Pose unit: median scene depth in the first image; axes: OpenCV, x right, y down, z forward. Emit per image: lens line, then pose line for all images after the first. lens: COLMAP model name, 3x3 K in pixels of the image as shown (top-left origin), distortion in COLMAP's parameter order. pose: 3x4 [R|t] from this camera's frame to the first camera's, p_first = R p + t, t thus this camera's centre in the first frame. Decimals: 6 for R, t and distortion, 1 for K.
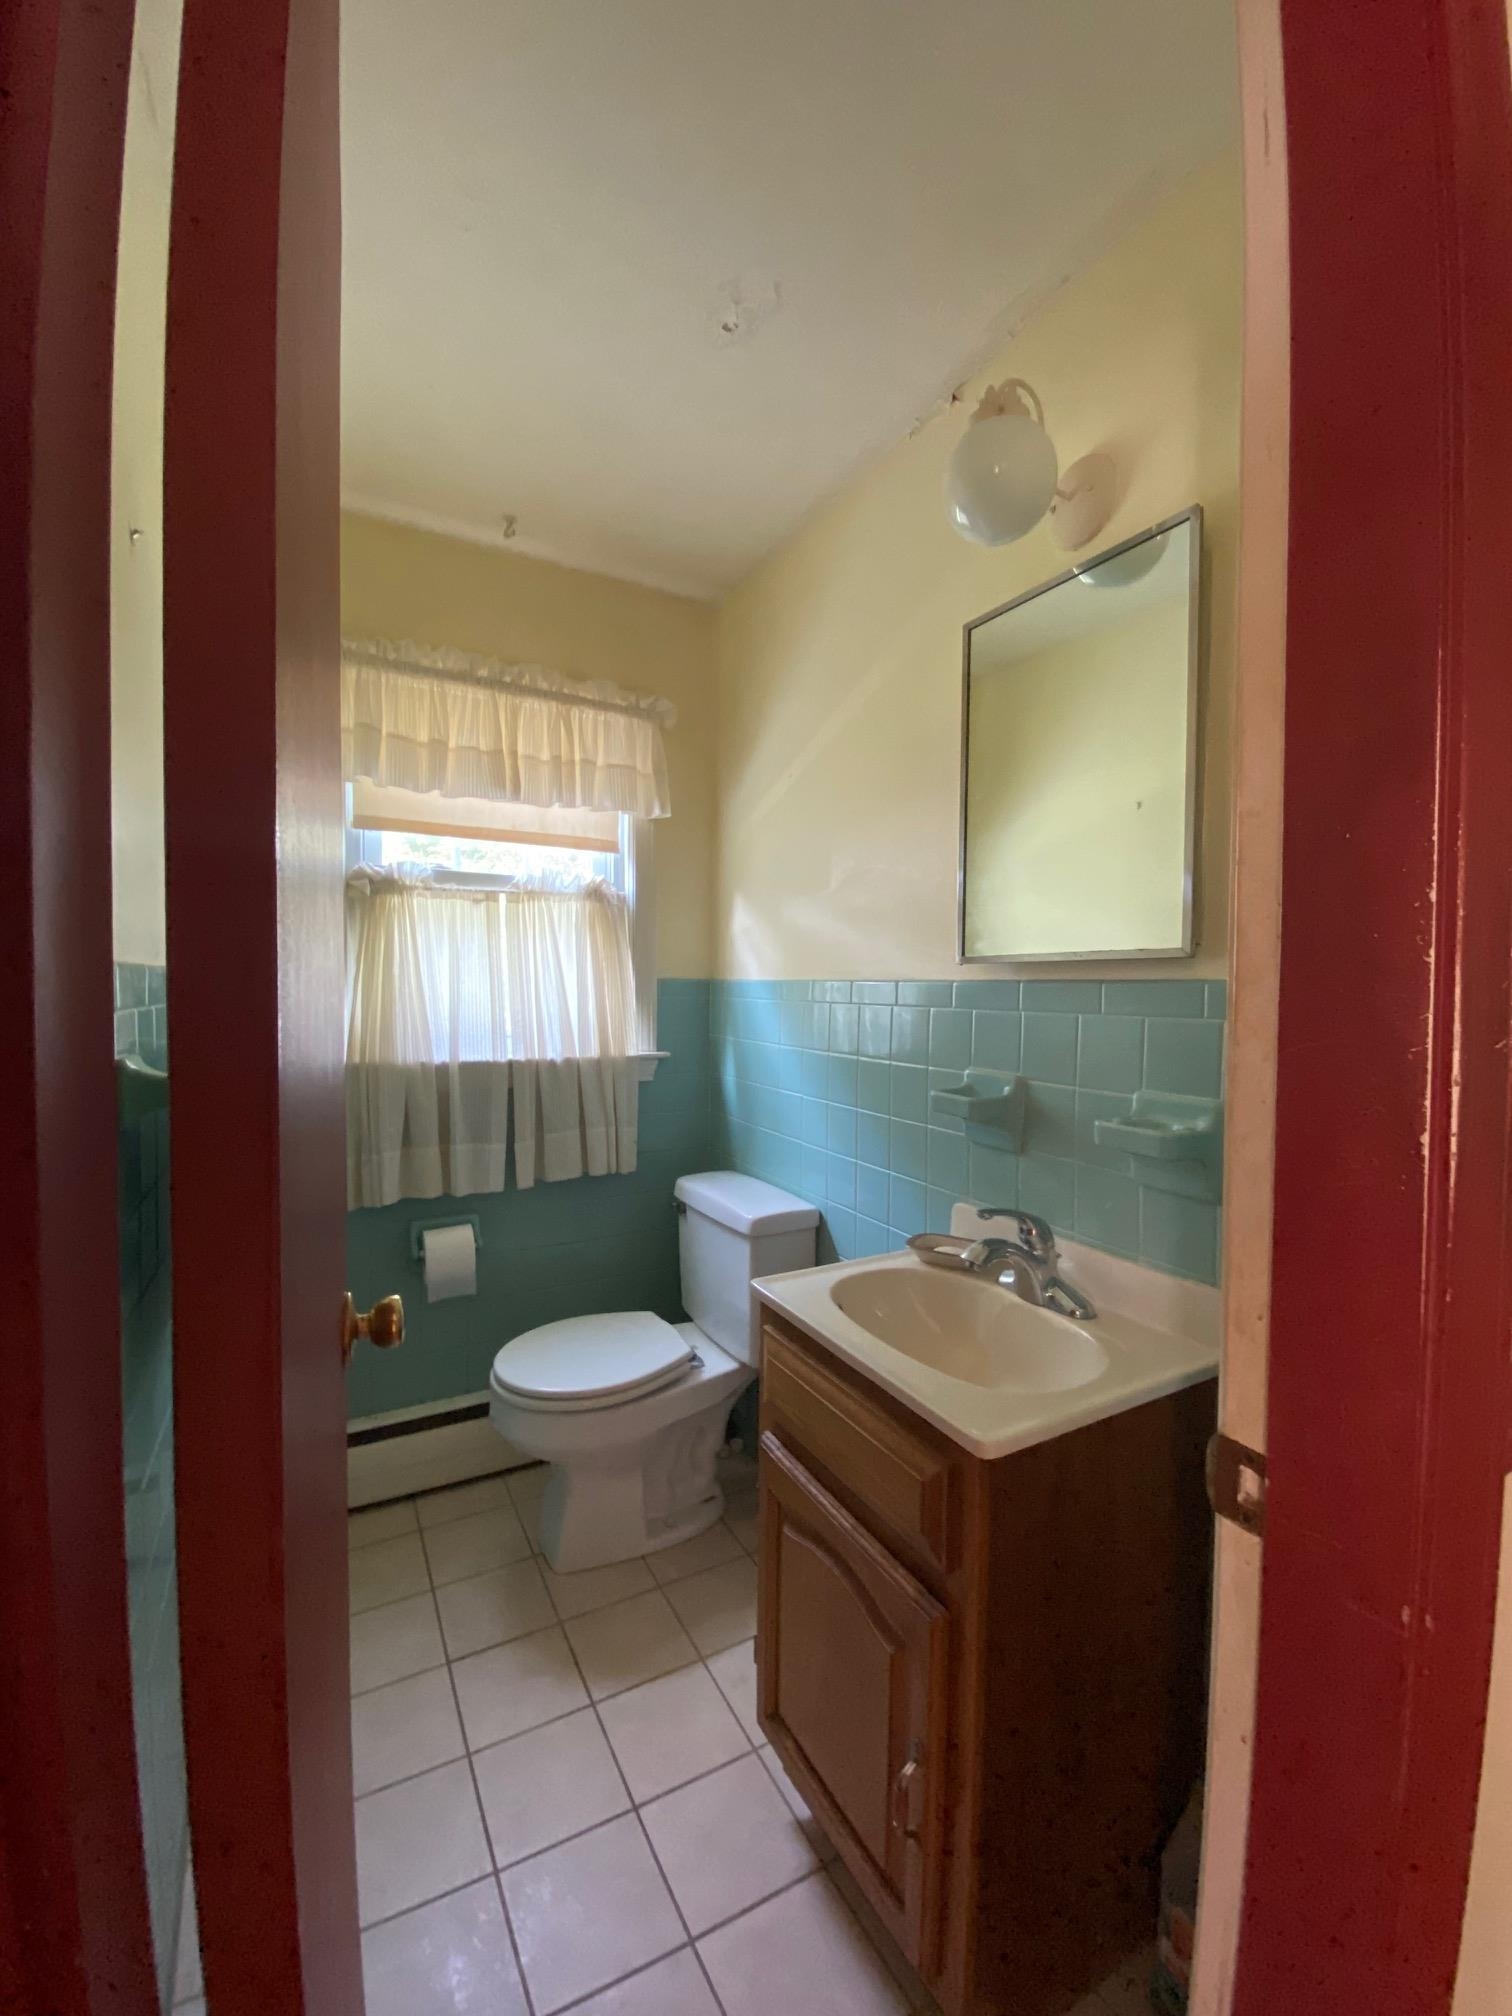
lens RADIAL K [[820.5, 0, 794.0], [0, 820.5, 1012.7], [0, 0, 1]] dist [-0.003924, -0.002998]
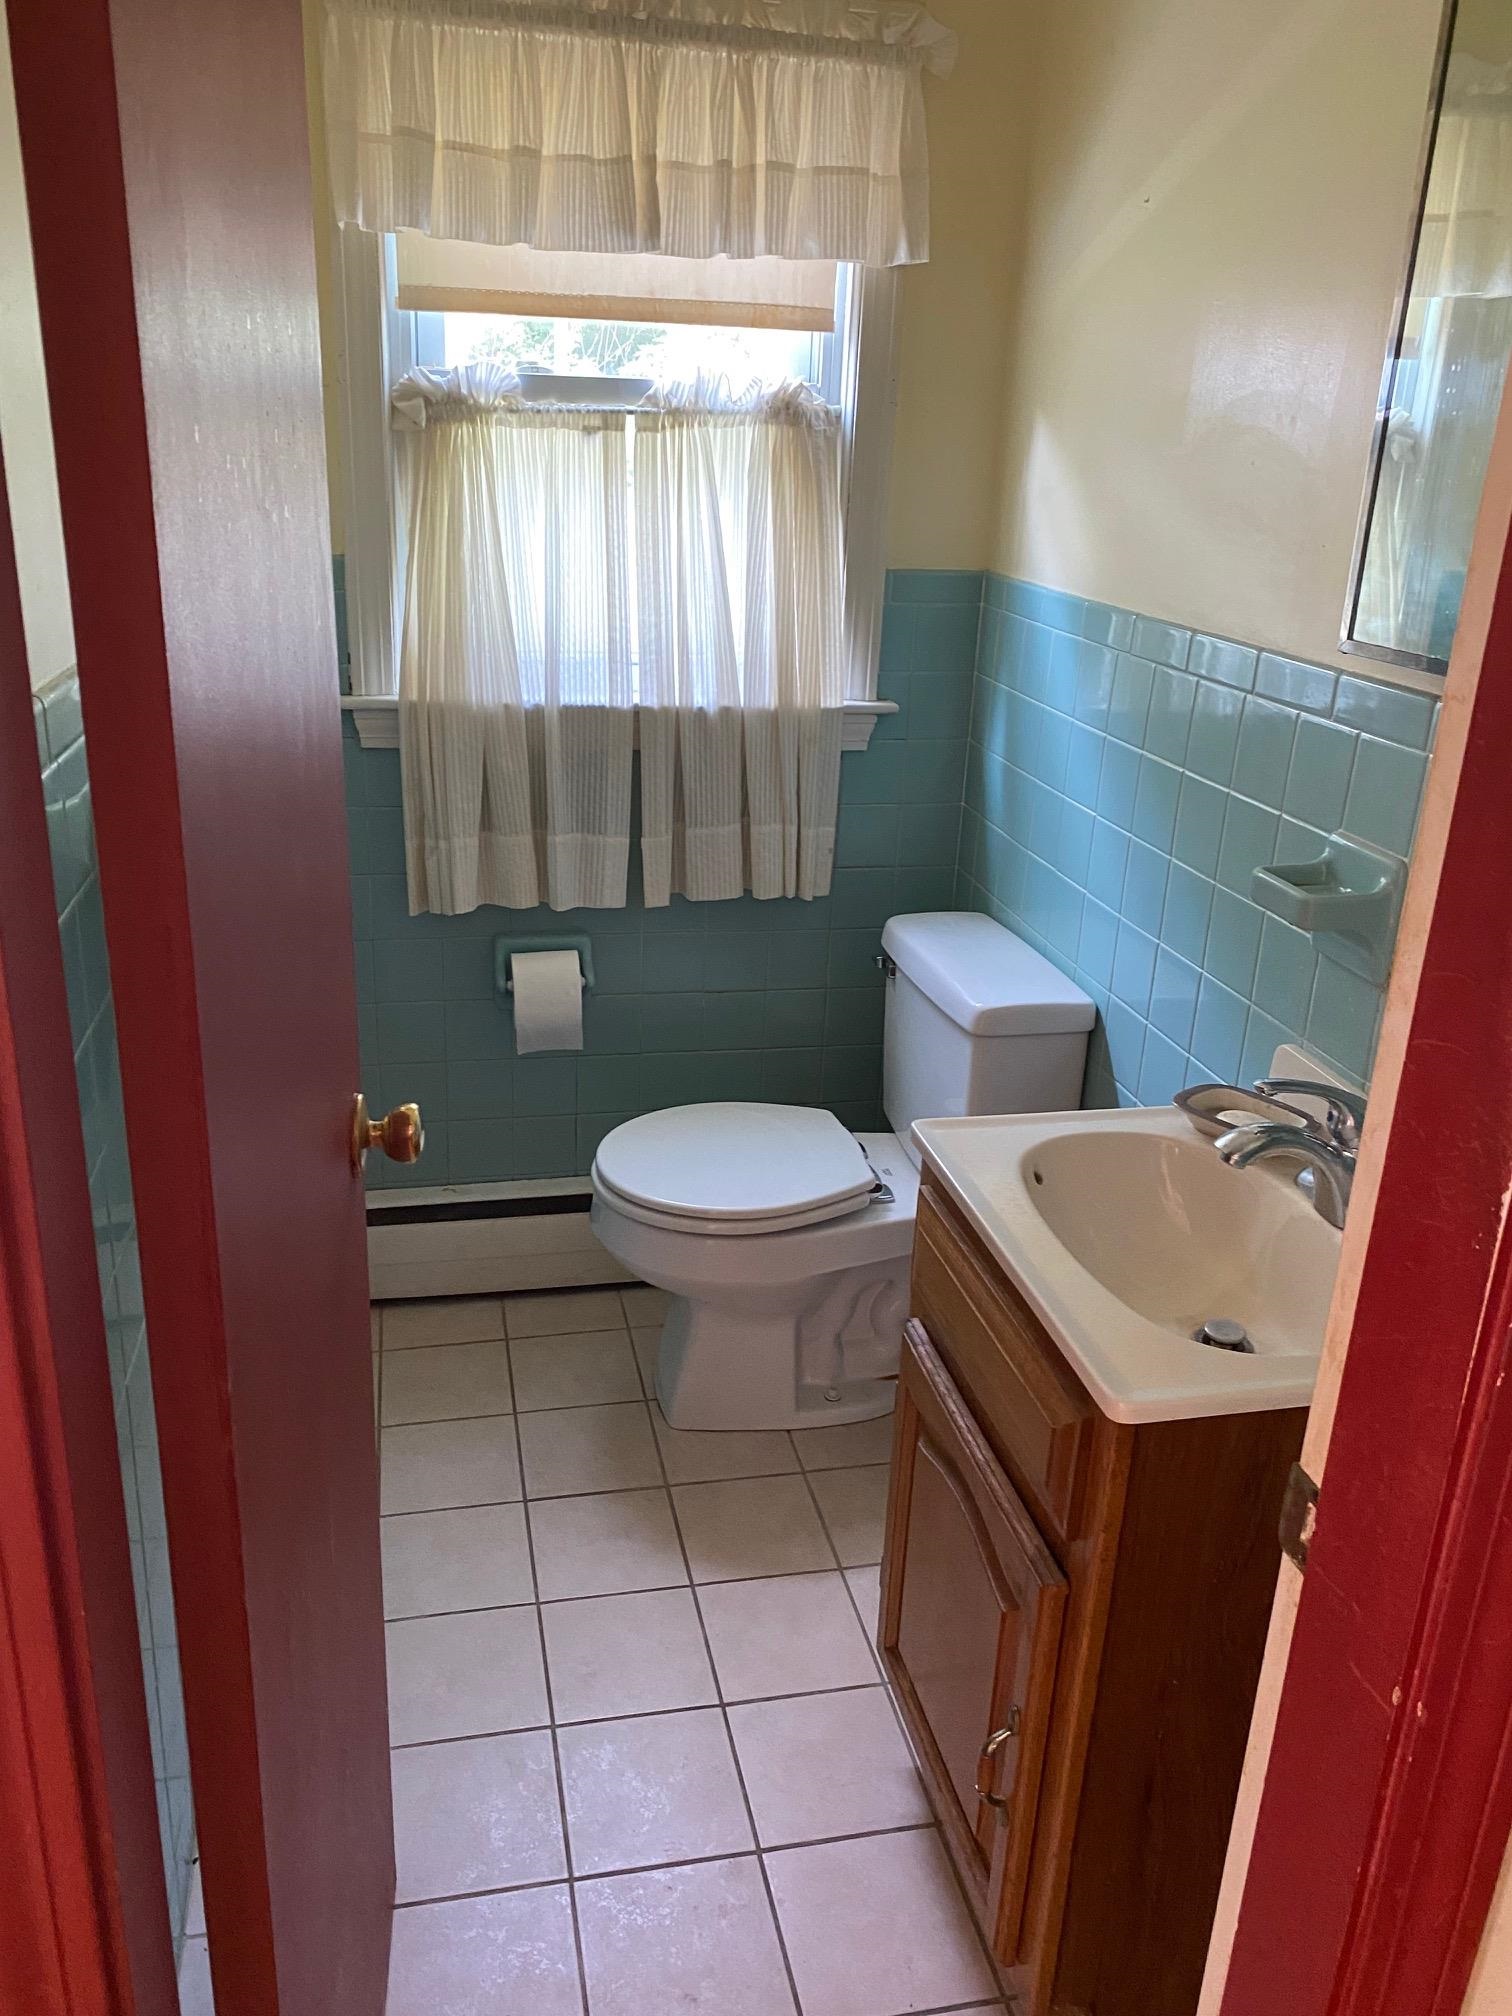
lens RADIAL K [[1533.5, 0, 760.2], [0, 1533.5, 1026.3], [0, 0, 1]] dist [0.050575, -0.060174]
pose [[0.950941, 0.143759, -0.273944, 0.108097], [-0.049642, 0.944910, 0.323544, -0.101708], [0.305364, -0.294072, 0.905690, -0.117120]]
